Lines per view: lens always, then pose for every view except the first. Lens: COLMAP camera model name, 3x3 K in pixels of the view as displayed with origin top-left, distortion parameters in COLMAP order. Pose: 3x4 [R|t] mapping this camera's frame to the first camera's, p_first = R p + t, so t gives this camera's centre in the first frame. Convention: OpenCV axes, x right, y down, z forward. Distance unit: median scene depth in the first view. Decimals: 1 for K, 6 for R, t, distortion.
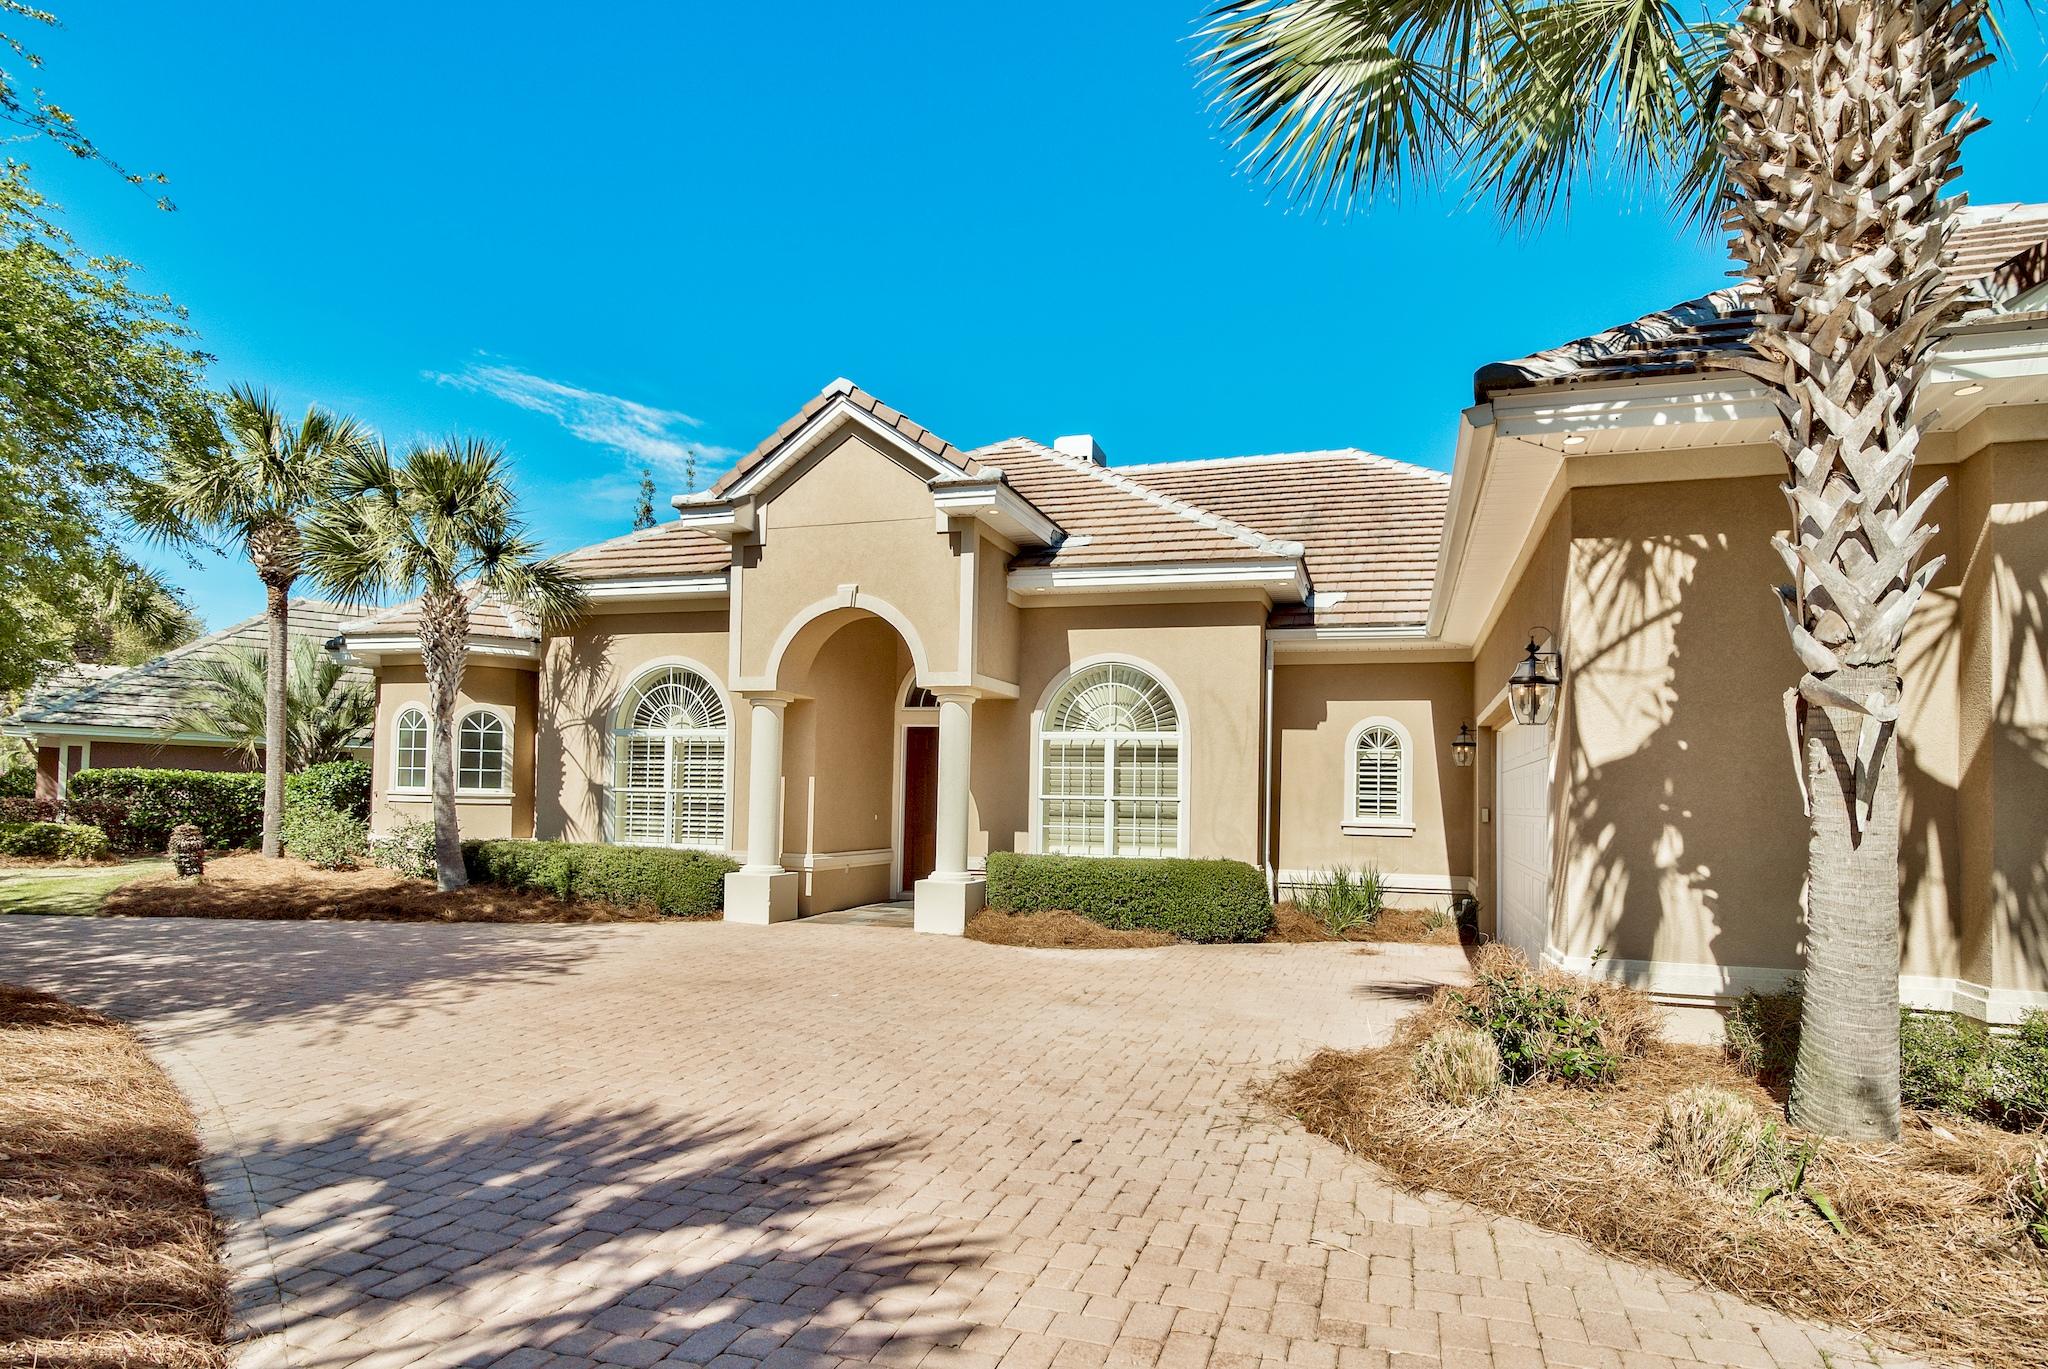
lens RADIAL K [[1046.0, 0, 1097.2], [0, 1046.0, 777.4], [0, 0, 1]] dist [-0.001627, 0.000393]
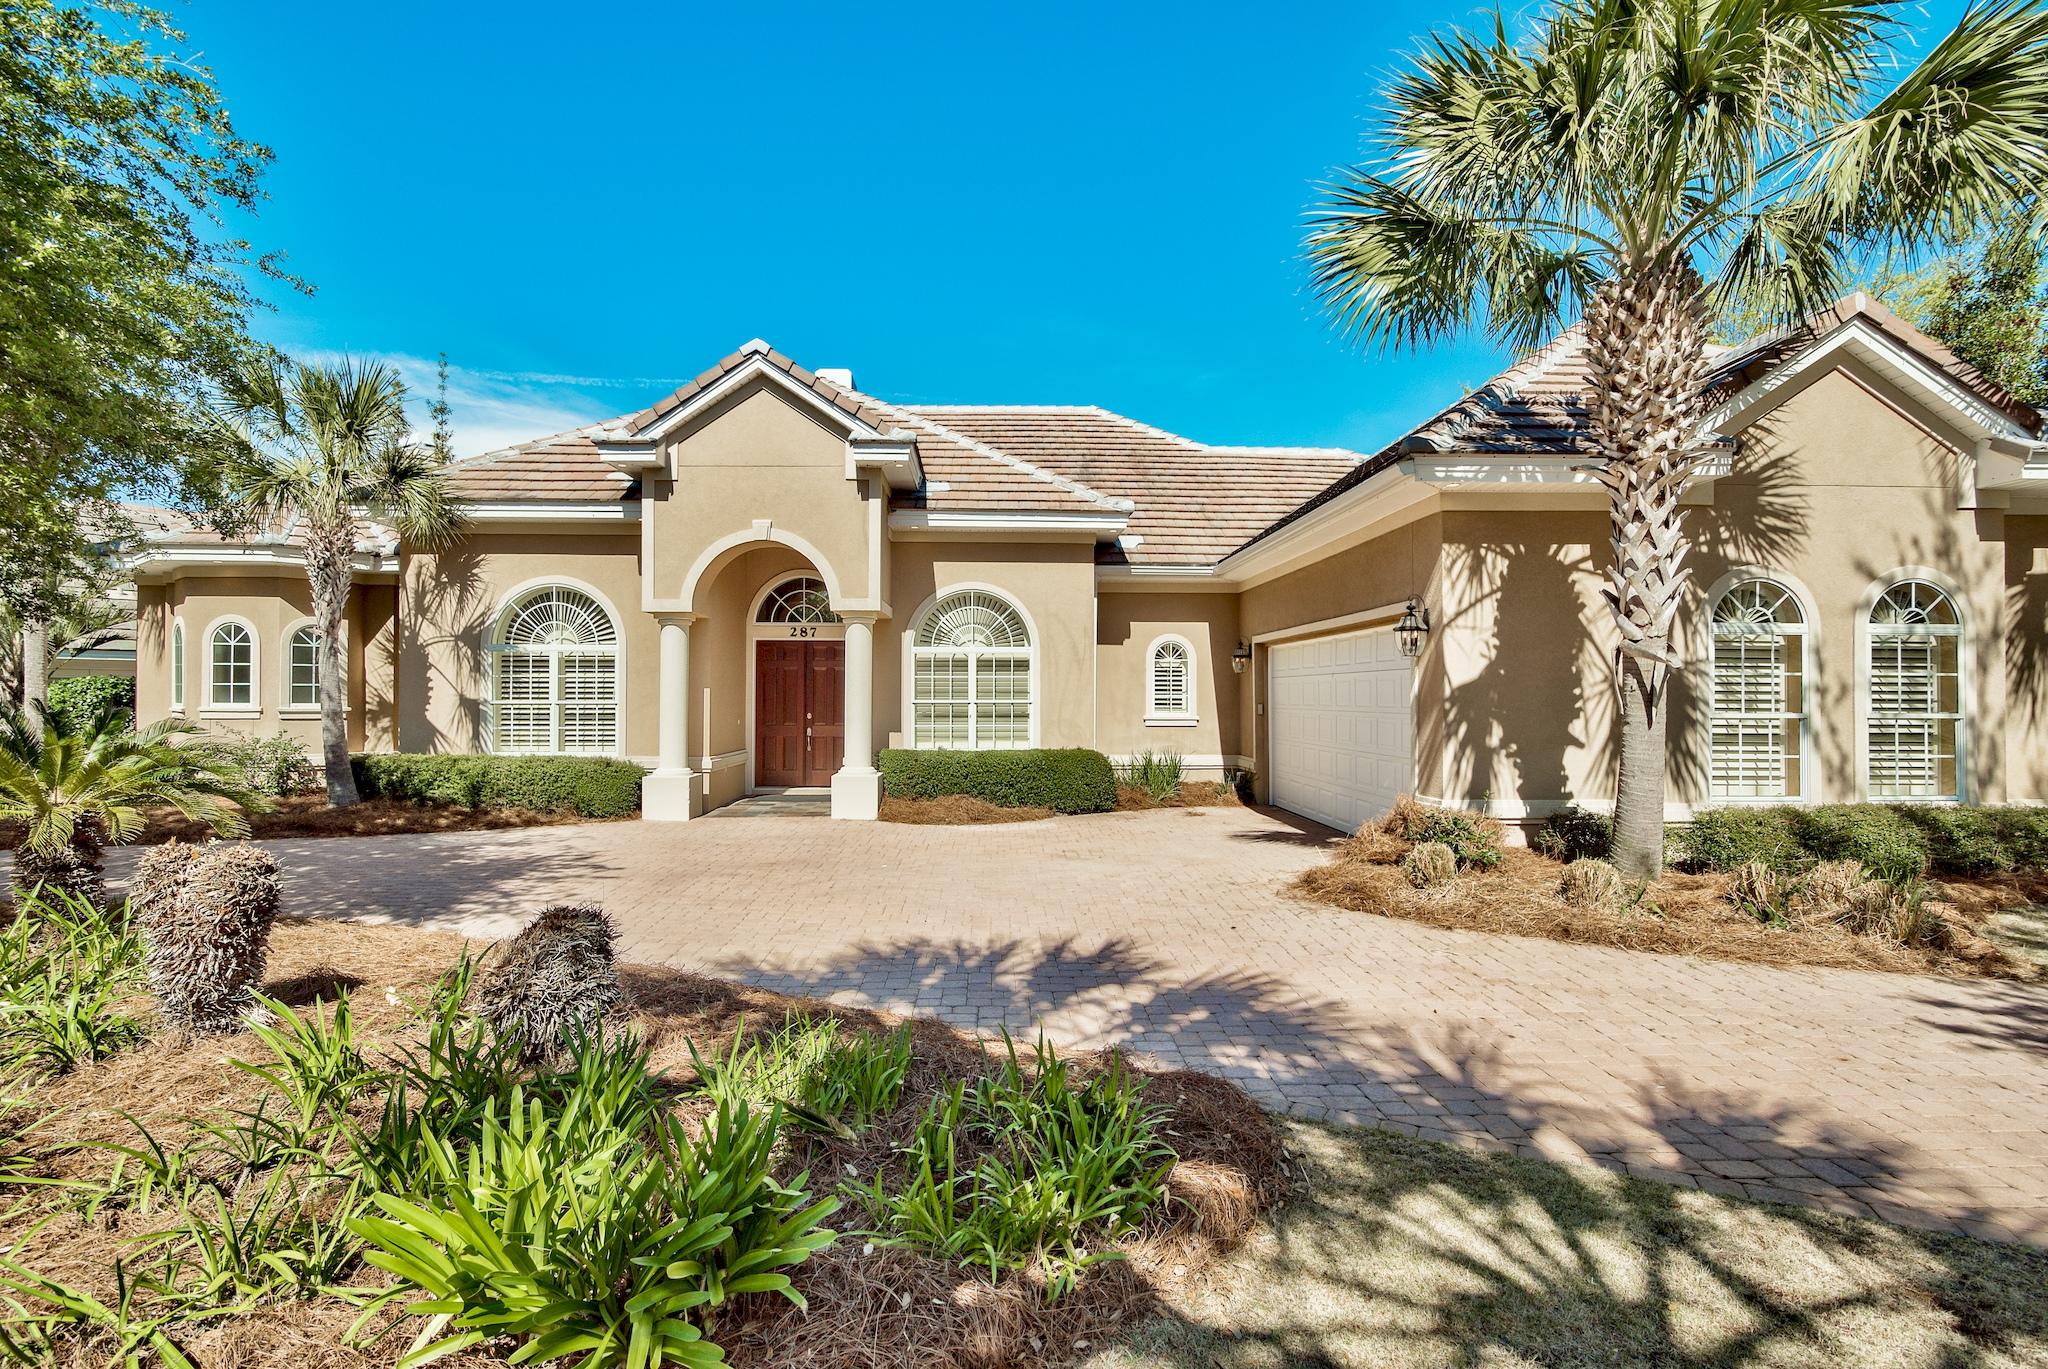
lens RADIAL K [[1013.8, 0, 1011.9], [0, 1013.8, 690.2], [0, 0, 1]] dist [0.001427, -0.000085]
pose [[0.952165, -0.017521, 0.305082, -0.310663], [0.011157, 0.999683, 0.022592, -0.019937], [-0.305381, -0.018108, 0.952058, -0.138040]]
